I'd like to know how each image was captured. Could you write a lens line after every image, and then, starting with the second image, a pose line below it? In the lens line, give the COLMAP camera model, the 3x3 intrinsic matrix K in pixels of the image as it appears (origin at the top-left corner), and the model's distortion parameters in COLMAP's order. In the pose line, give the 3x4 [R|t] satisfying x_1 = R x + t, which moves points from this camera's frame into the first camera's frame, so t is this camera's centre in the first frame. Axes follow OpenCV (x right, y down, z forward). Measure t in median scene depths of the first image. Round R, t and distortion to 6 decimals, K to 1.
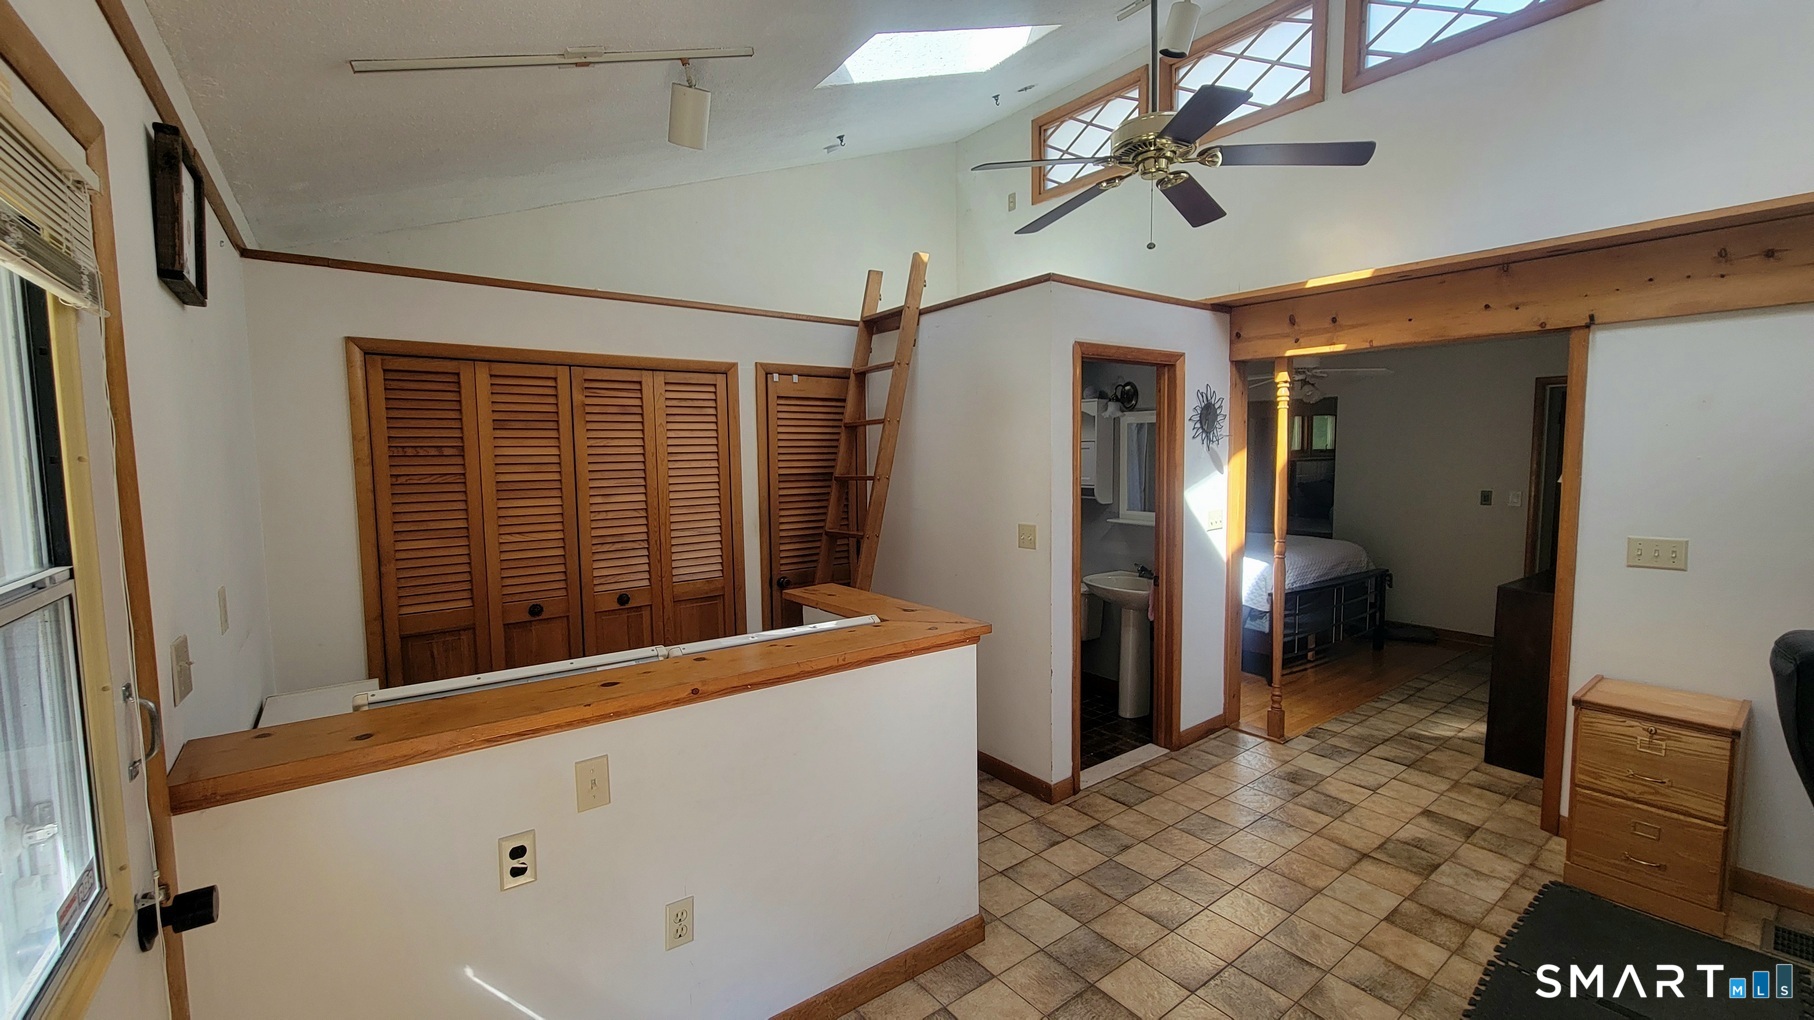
lens RADIAL K [[739.7, 0, 913.9], [0, 739.7, 508.0], [0, 0, 1]] dist [0.003624, -0.000909]
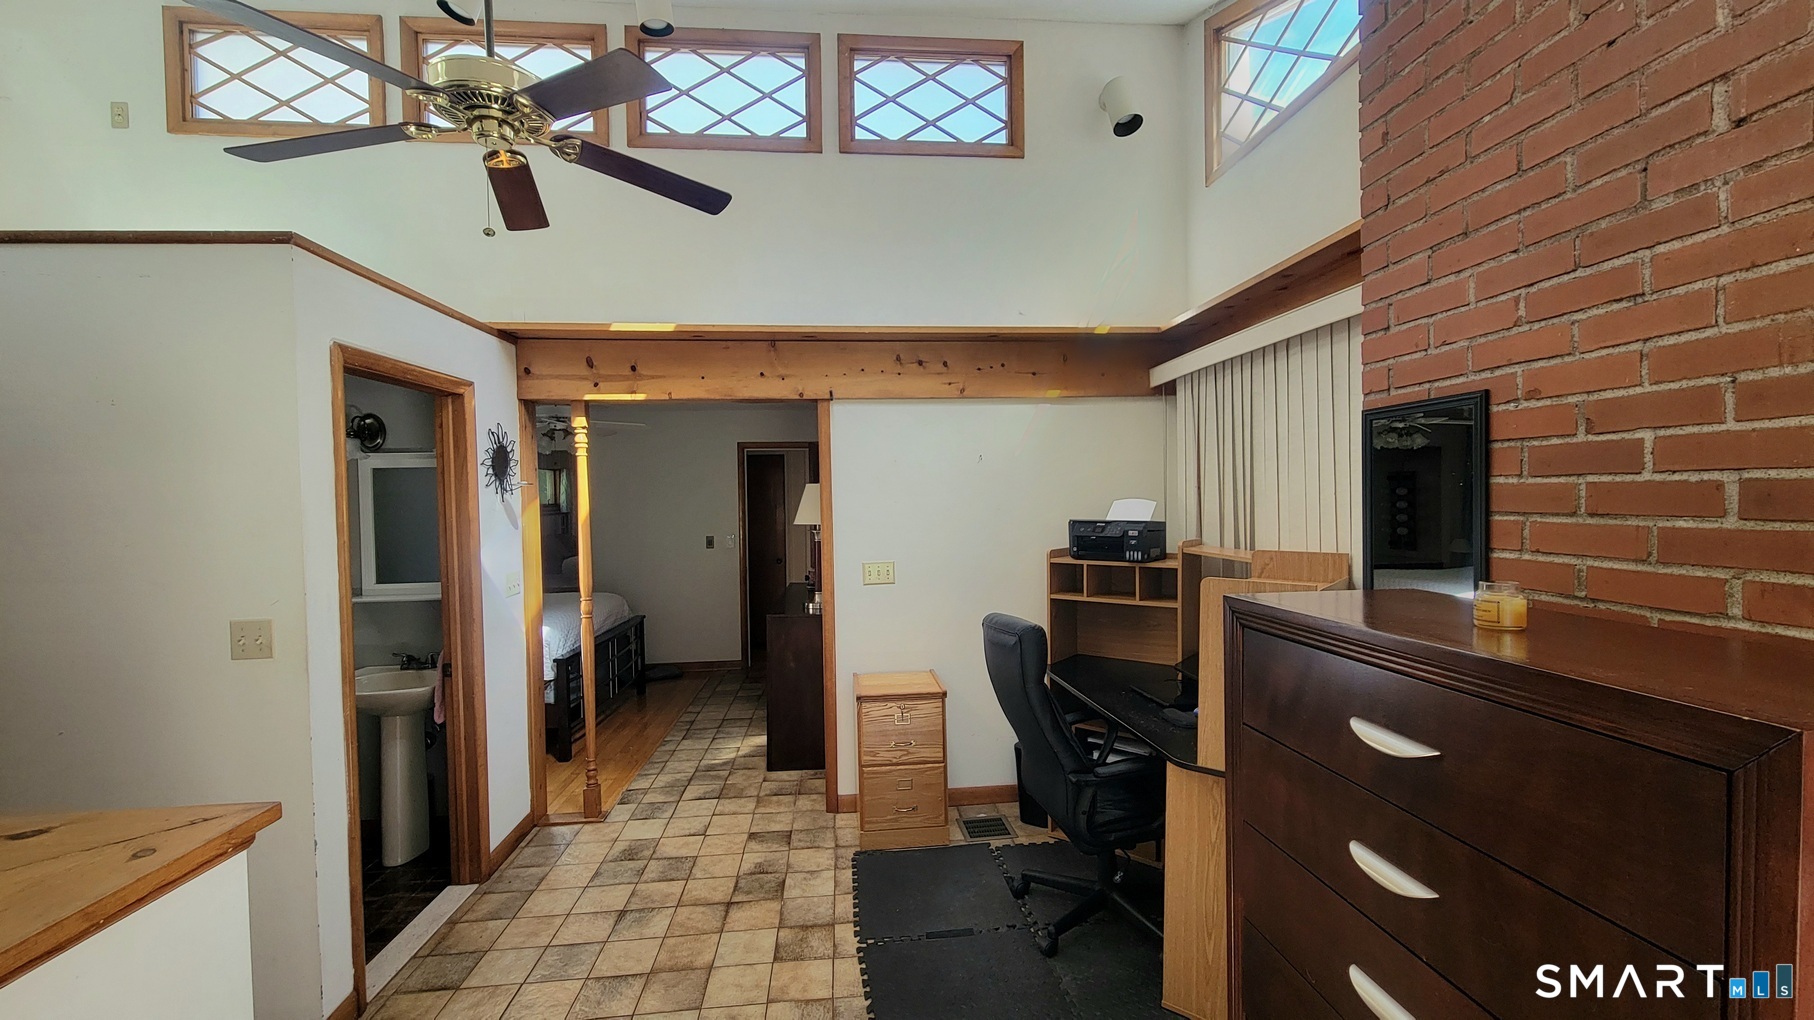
lens RADIAL K [[739.7, 0, 913.9], [0, 739.7, 508.0], [0, 0, 1]] dist [0.003624, -0.000909]
pose [[0.528376, -0.015614, 0.848867, -0.074755], [0.081380, 0.996159, -0.032332, -0.005910], [-0.845101, 0.086164, 0.527617, 0.177548]]
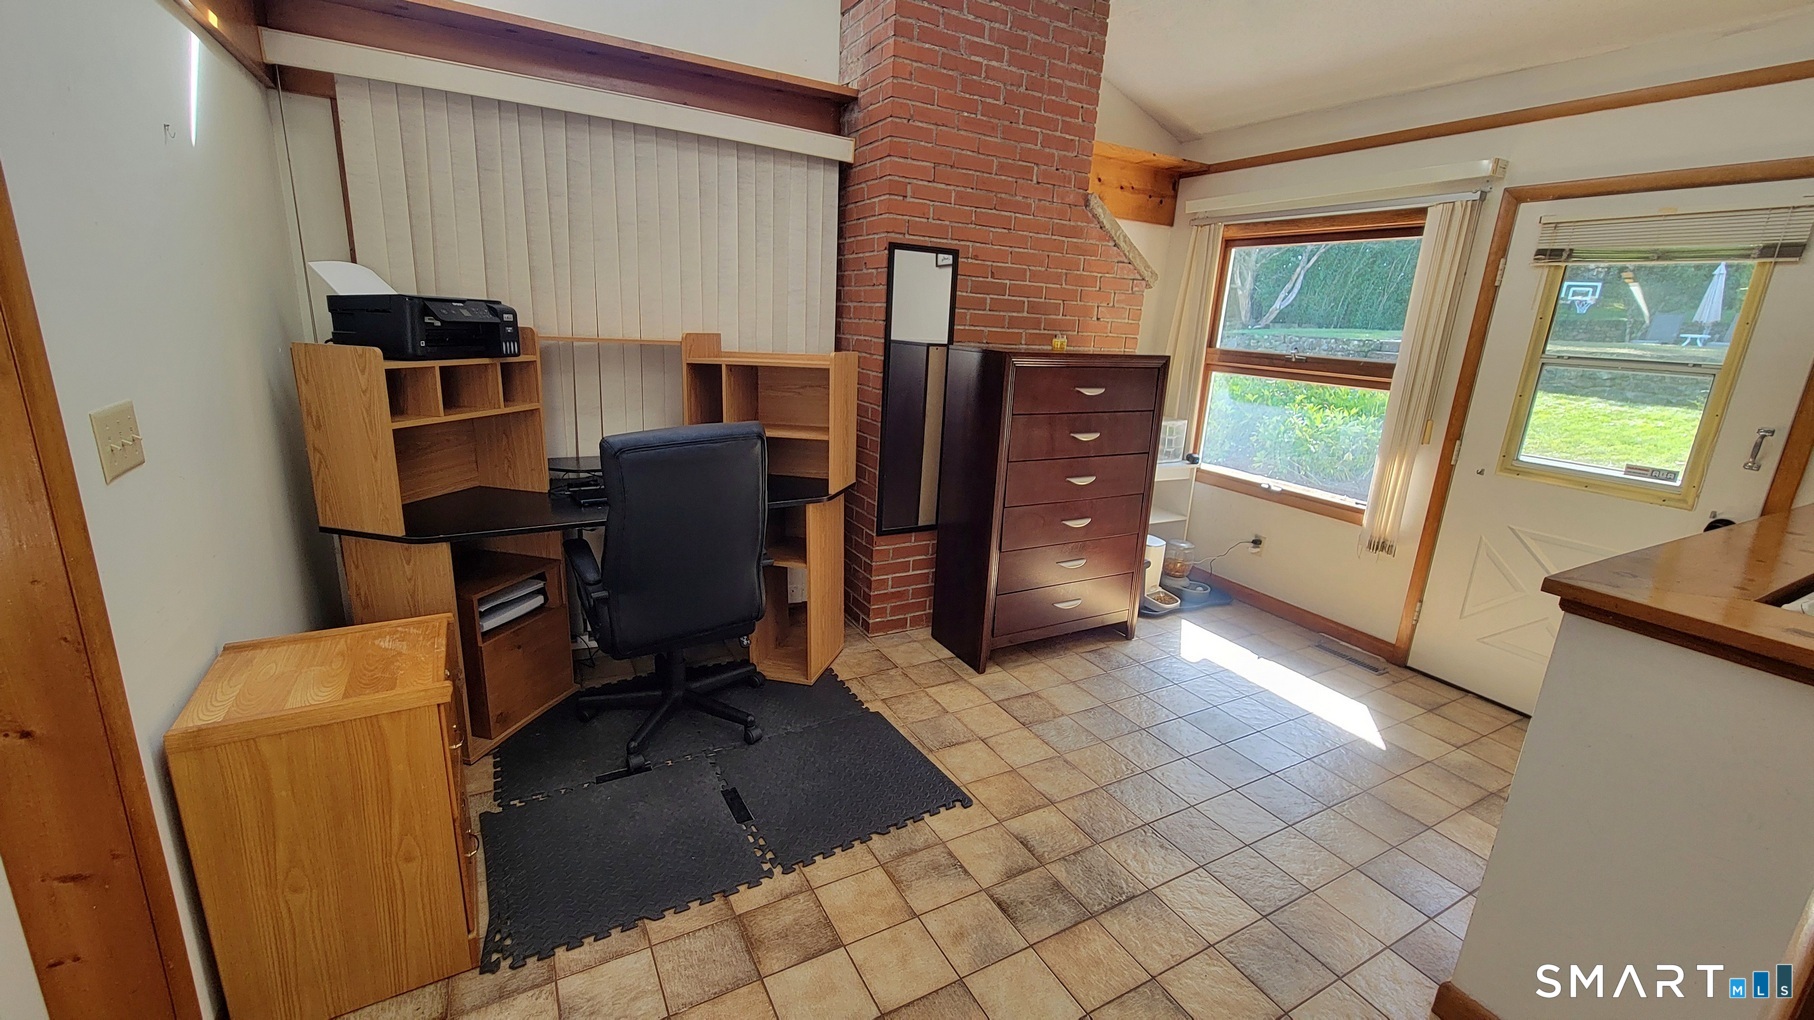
lens RADIAL K [[739.7, 0, 913.9], [0, 739.7, 508.0], [0, 0, 1]] dist [0.003624, -0.000909]
pose [[-0.989238, -0.080635, 0.122089, 0.353778], [-0.036940, 0.945042, 0.324855, -0.051396], [-0.141575, 0.316849, -0.937850, 1.050922]]
